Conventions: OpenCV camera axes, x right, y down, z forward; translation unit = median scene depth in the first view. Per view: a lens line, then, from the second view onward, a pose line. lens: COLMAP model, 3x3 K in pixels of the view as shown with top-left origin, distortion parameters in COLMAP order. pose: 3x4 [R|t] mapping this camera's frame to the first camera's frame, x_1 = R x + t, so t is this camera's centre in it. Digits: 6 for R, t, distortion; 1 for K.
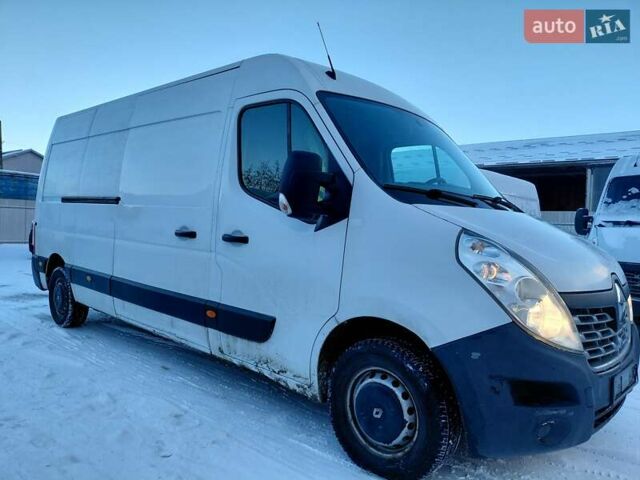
lens RADIAL K [[492.4, 0, 321.9], [0, 492.4, 242.6], [0, 0, 1]] dist [-0.000222, -0.017716]
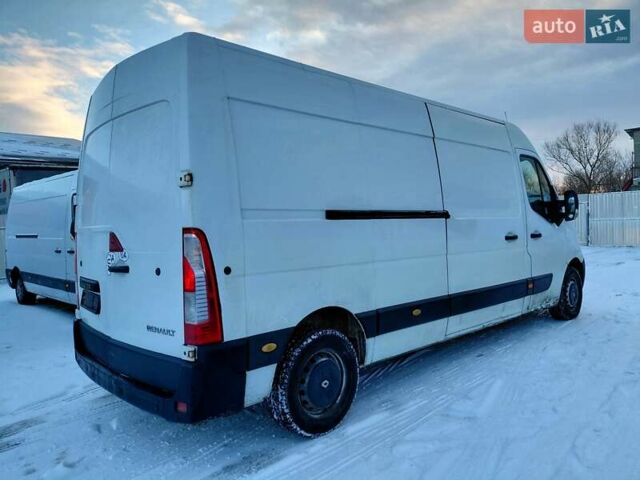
lens RADIAL K [[492.4, 0, 315.4], [0, 492.4, 237.2], [0, 0, 1]] dist [-0.000222, -0.017716]
pose [[0.029832, -0.069044, 0.997168, -2.022943], [0.073518, 0.995061, 0.066698, -0.182813], [-0.996848, 0.071320, 0.034760, 1.803491]]
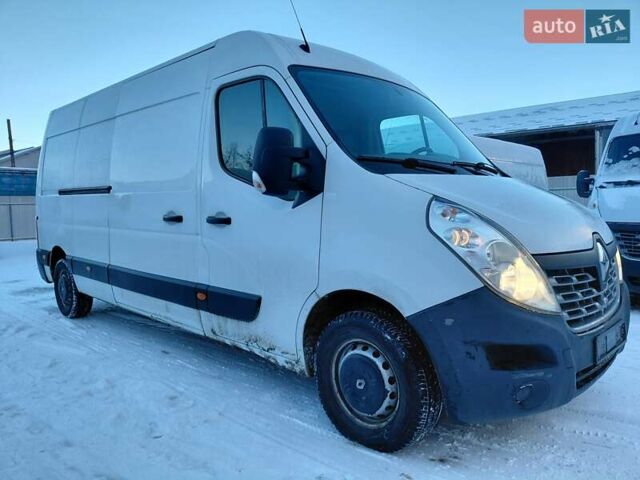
lens RADIAL K [[492.4, 0, 325.8], [0, 492.4, 239.5], [0, 0, 1]] dist [-0.000222, -0.017716]
pose [[0.998120, -0.056083, -0.024732, 0.067050], [0.056909, 0.997797, 0.034083, 0.010123], [0.022766, -0.035427, 0.999113, 0.003855]]
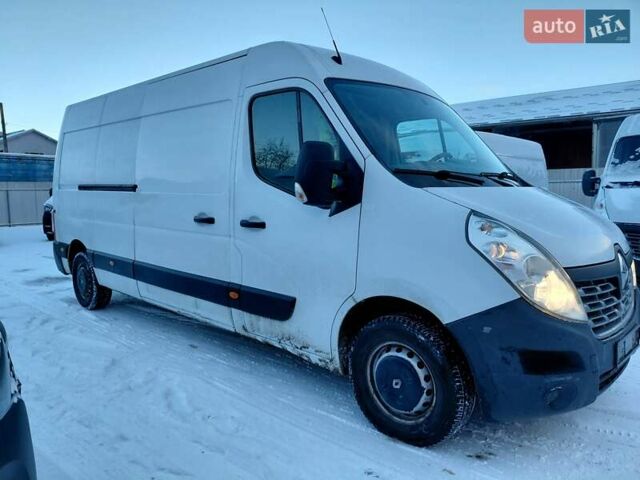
lens RADIAL K [[492.4, 0, 316.9], [0, 492.4, 239.0], [0, 0, 1]] dist [-0.000222, -0.017716]
pose [[0.998677, -0.045588, -0.023777, -0.017266], [0.046990, 0.996958, 0.062178, -0.037047], [0.020870, -0.063213, 0.997782, -0.049898]]
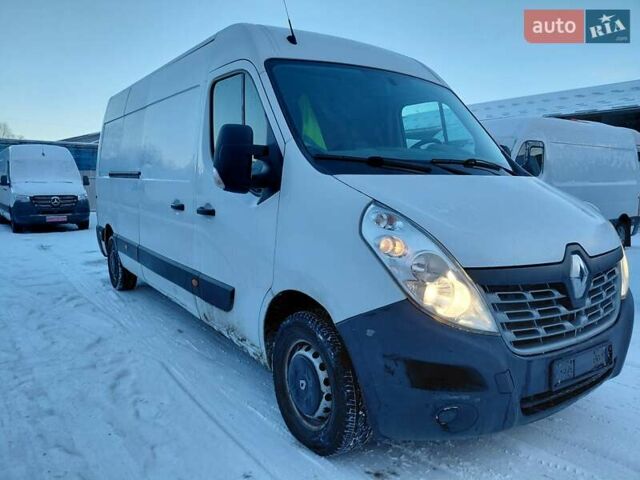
lens RADIAL K [[492.4, 0, 314.2], [0, 492.4, 240.7], [0, 0, 1]] dist [-0.000222, -0.017716]
pose [[0.974411, -0.011646, -0.224470, 0.292642], [0.028814, 0.996889, 0.073363, -0.016474], [0.222917, -0.077953, 0.971716, 0.042505]]
